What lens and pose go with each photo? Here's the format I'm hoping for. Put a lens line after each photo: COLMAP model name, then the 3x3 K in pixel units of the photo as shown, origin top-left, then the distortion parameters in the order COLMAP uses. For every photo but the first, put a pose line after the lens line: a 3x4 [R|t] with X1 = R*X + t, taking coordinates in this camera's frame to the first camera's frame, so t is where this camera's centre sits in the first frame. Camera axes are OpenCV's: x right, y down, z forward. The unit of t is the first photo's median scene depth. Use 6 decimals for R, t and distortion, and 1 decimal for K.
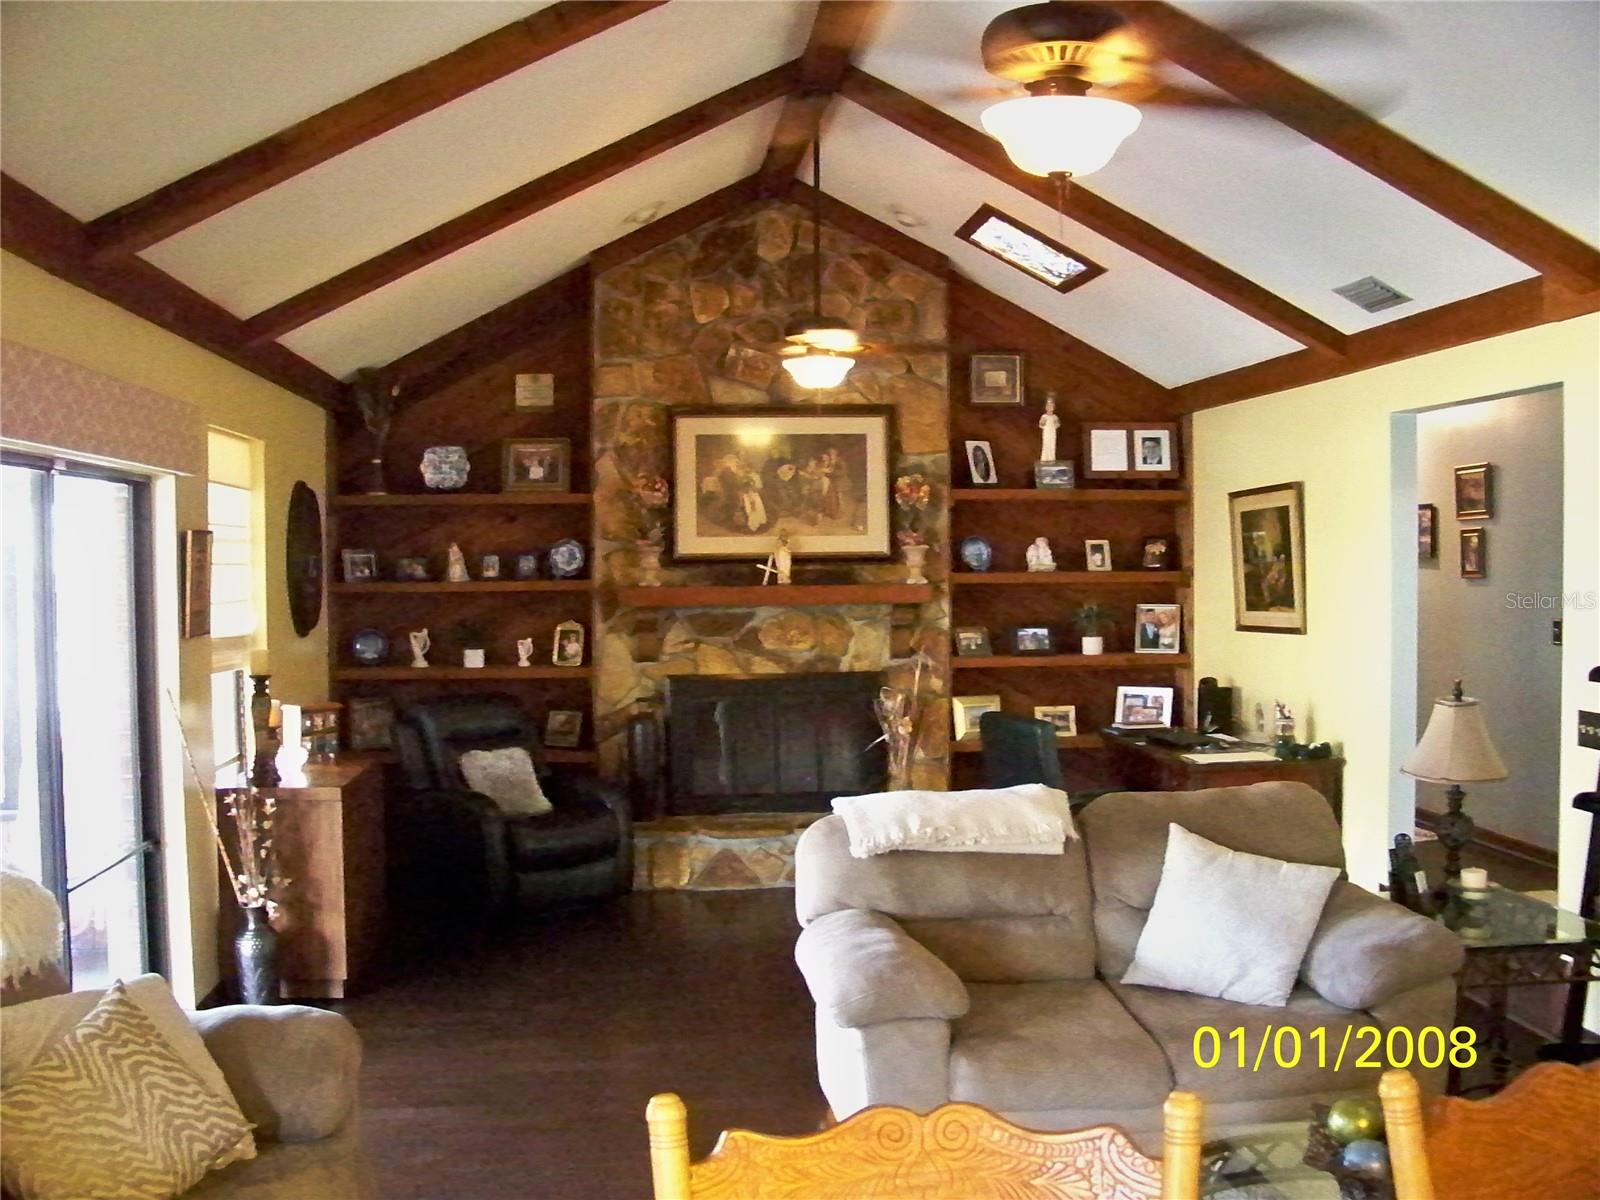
lens RADIAL K [[1550.3, 0, 800.0], [0, 1550.3, 600.0], [0, 0, 1]] dist [-0.260330, 0.306753]
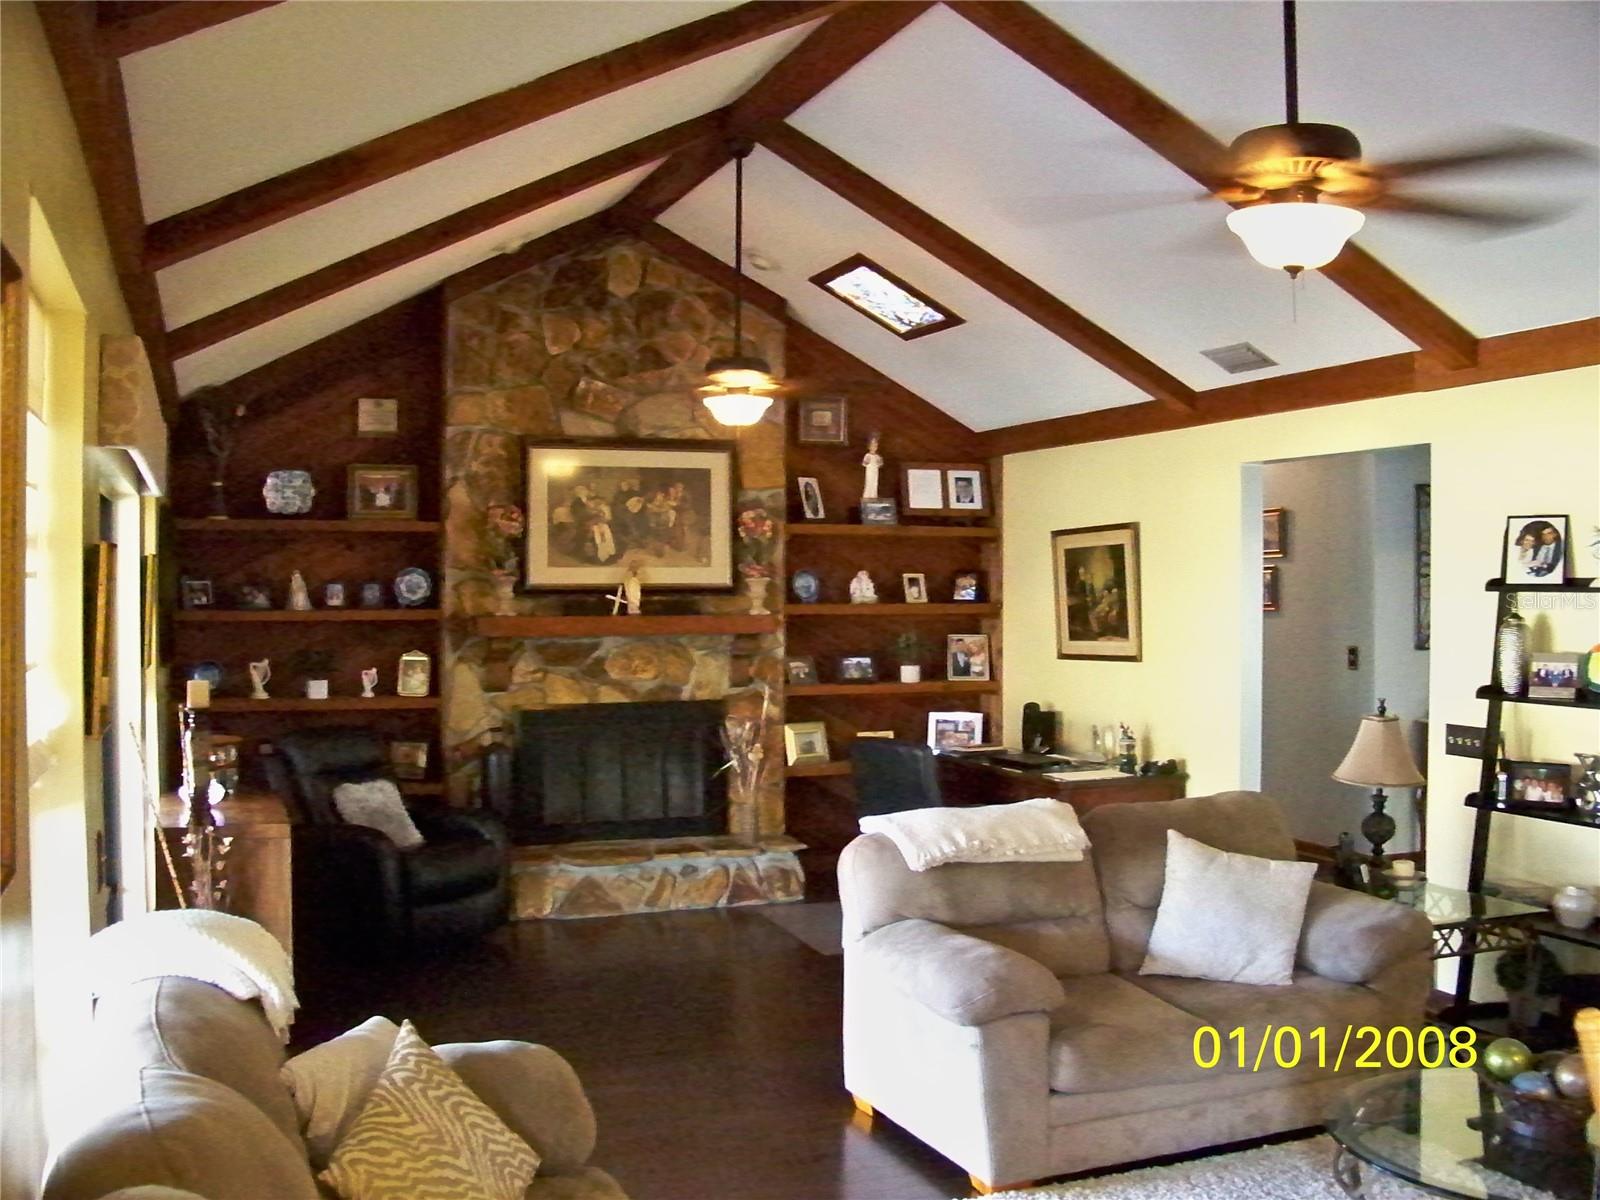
lens RADIAL K [[1550.3, 0, 800.0], [0, 1550.3, 600.0], [0, 0, 1]] dist [-0.260330, 0.306753]
pose [[0.965738, 0.006227, 0.259445, -0.167769], [-0.001109, 0.999802, -0.019867, 0.000245], [-0.259517, 0.018899, 0.965554, -0.007206]]
